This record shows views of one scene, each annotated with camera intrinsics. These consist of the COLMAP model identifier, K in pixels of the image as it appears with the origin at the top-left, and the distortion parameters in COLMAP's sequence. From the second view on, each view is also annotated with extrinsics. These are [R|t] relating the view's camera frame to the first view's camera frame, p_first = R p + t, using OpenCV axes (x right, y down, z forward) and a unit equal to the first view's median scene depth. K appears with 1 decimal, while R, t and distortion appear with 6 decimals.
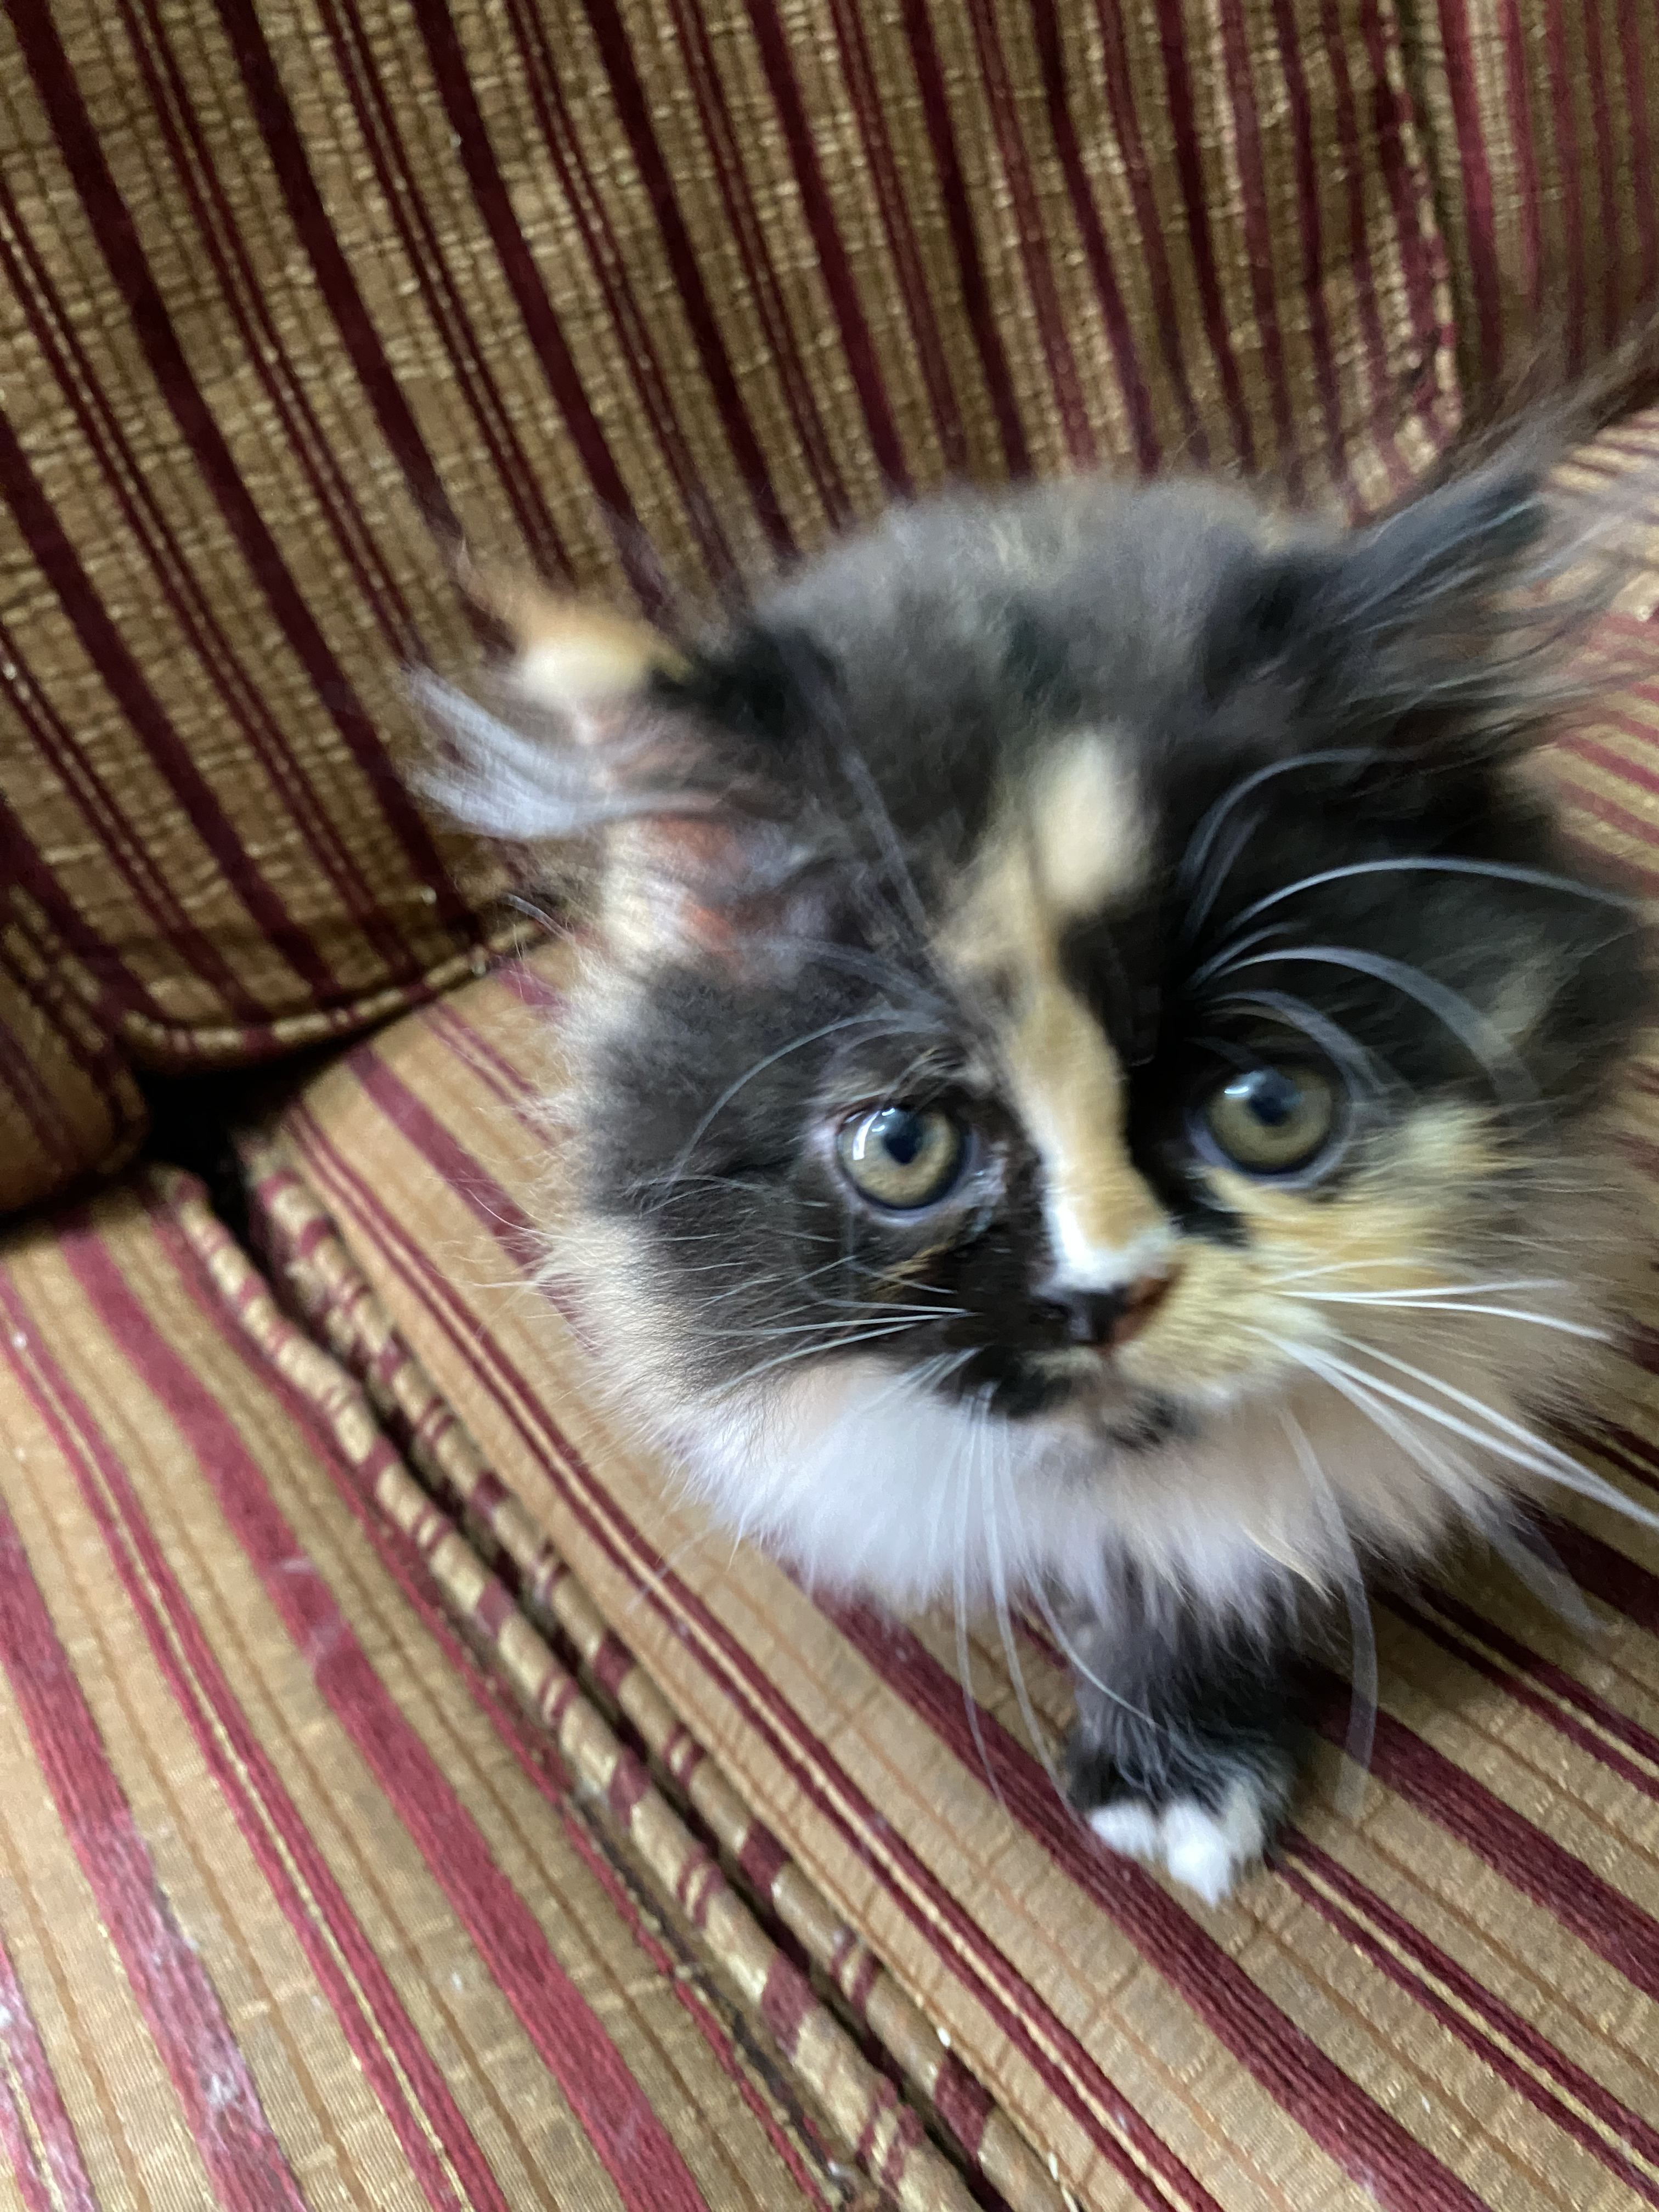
lens RADIAL K [[1717.2, 0, 848.7], [0, 1717.2, 1074.1], [0, 0, 1]] dist [-0.033327, 0.032117]
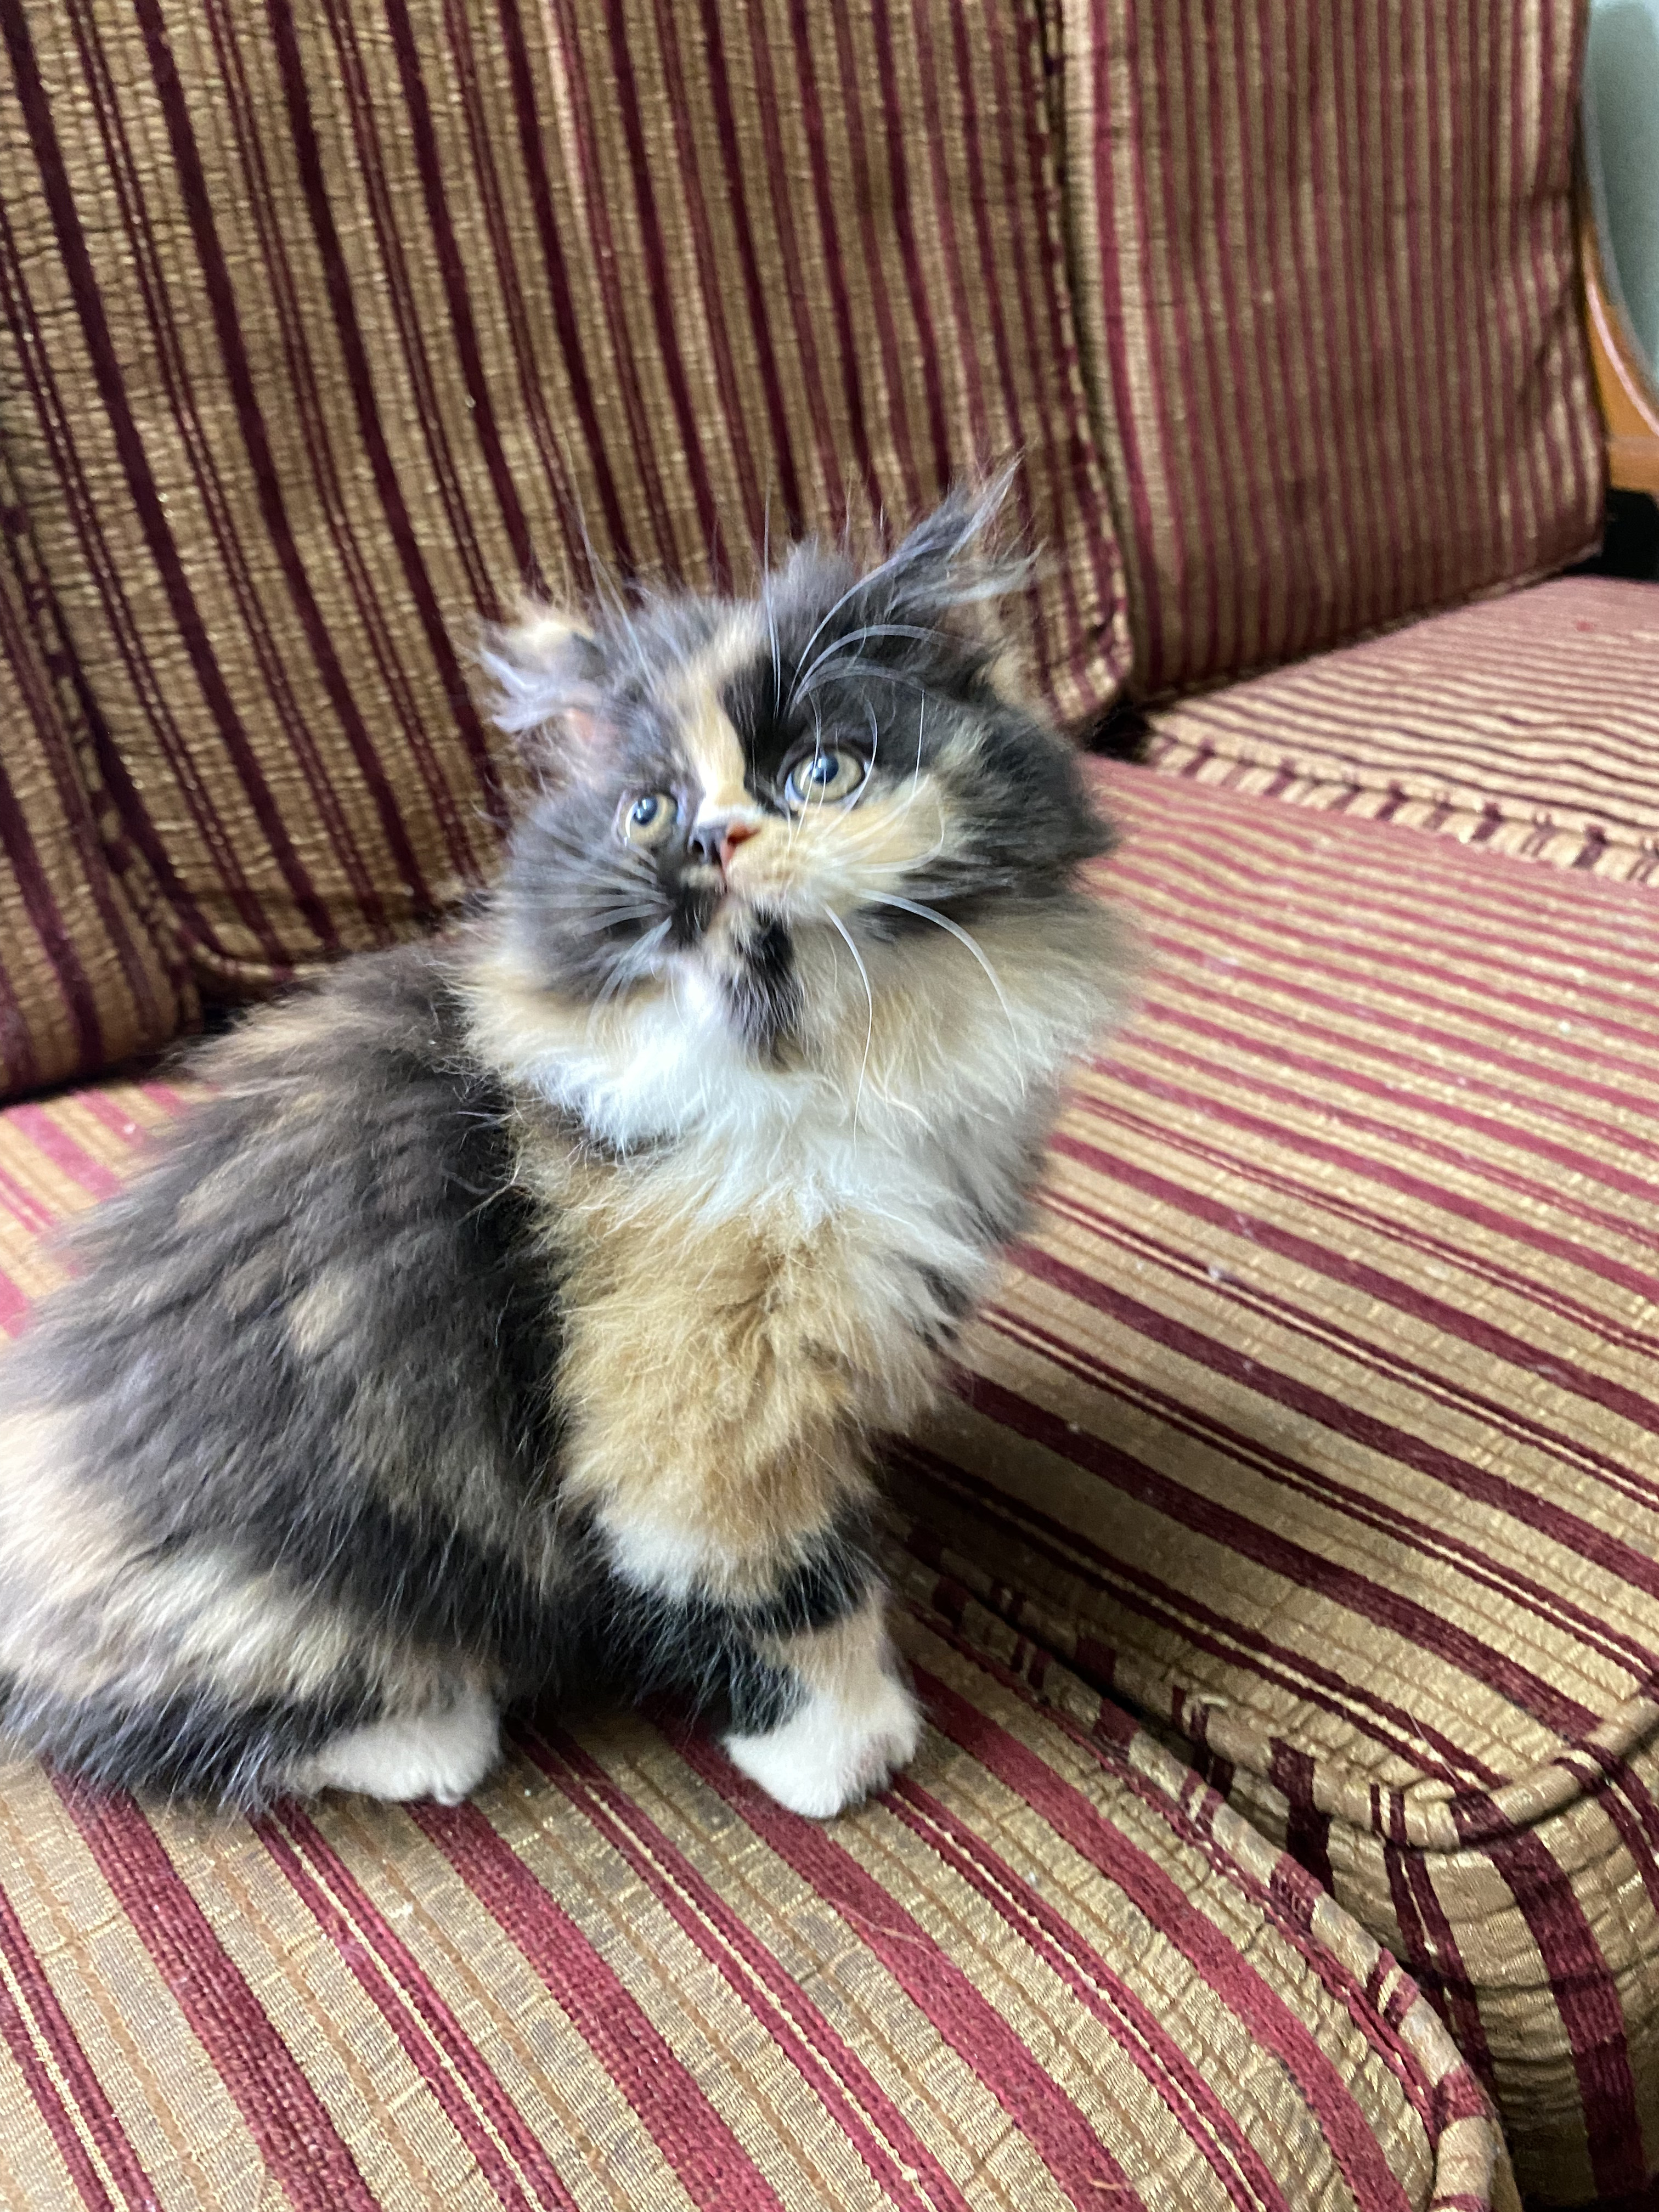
lens RADIAL K [[1696.5, 0, 814.0], [0, 1696.5, 1076.8], [0, 0, 1]] dist [-0.010758, 0.003467]
pose [[0.993044, 0.046845, 0.108020, -0.059024], [-0.026851, 0.983371, -0.179614, 0.316997], [-0.114637, 0.175464, 0.977789, -0.423806]]
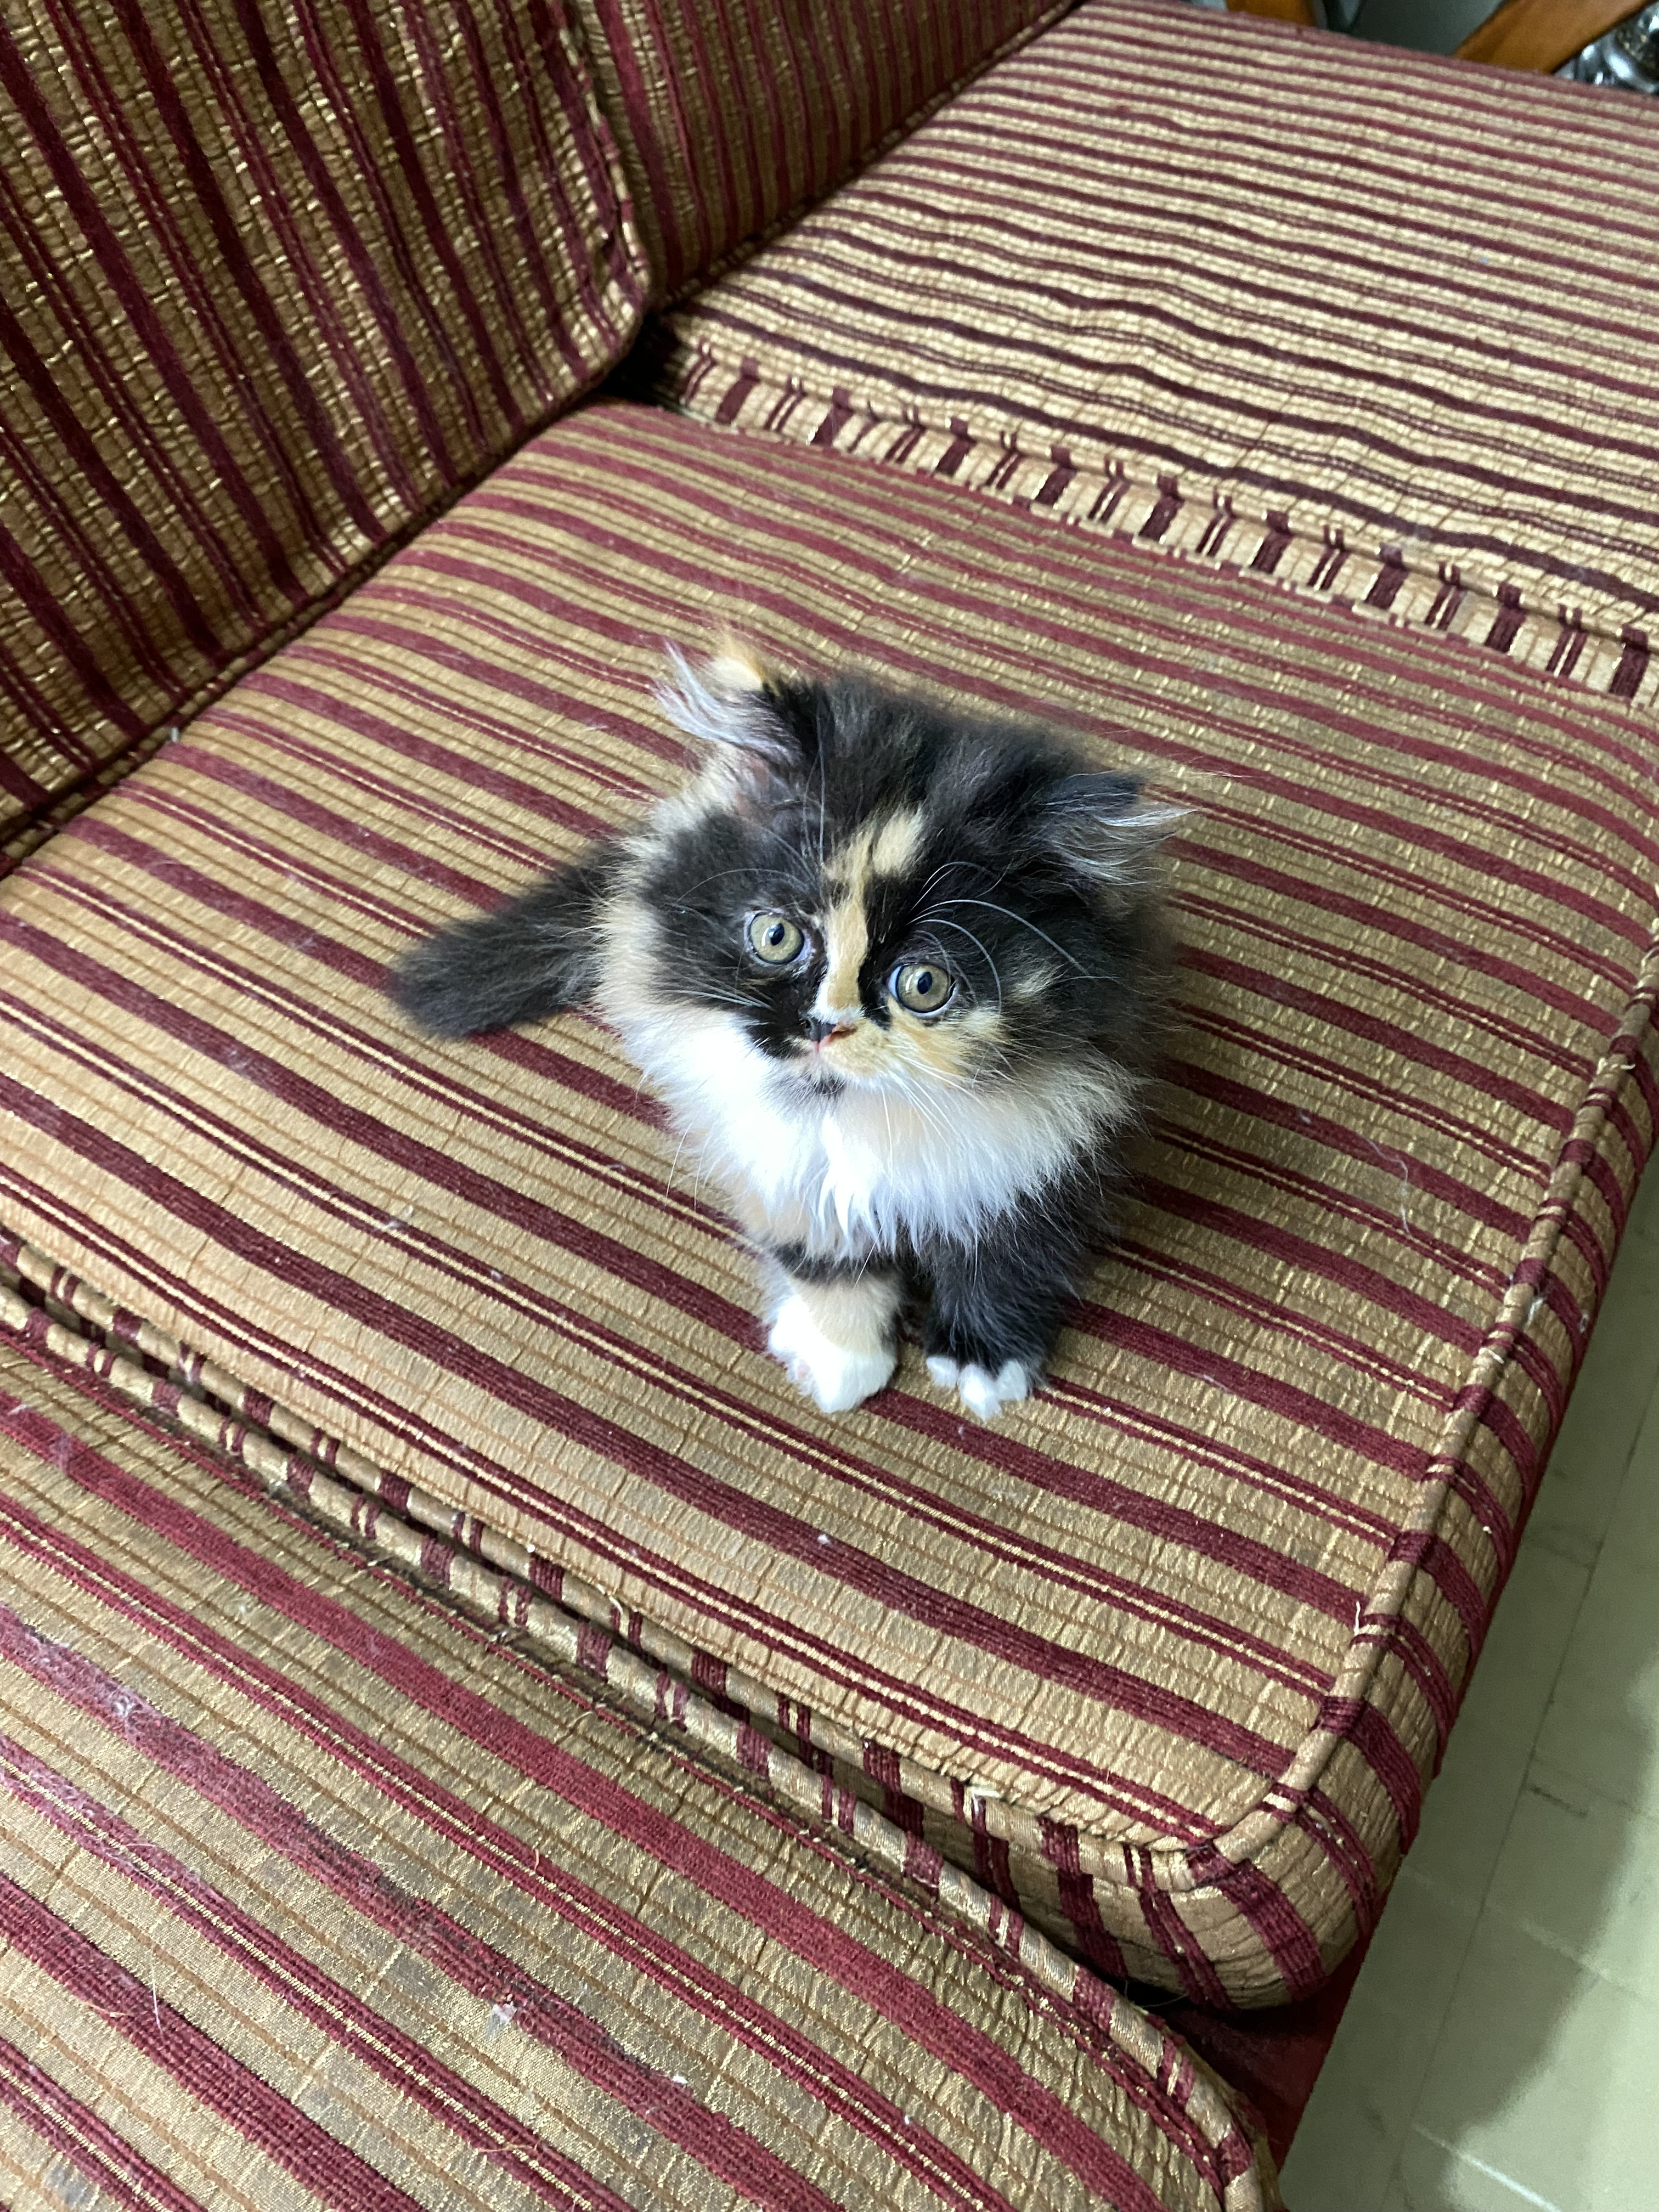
lens RADIAL K [[1696.5, 0, 823.9], [0, 1696.5, 1081.8], [0, 0, 1]] dist [-0.010758, 0.003467]
pose [[0.918970, -0.229248, 0.320842, -0.068785], [0.152069, 0.956739, 0.248045, -0.169443], [-0.363826, -0.179155, 0.914076, -0.373616]]
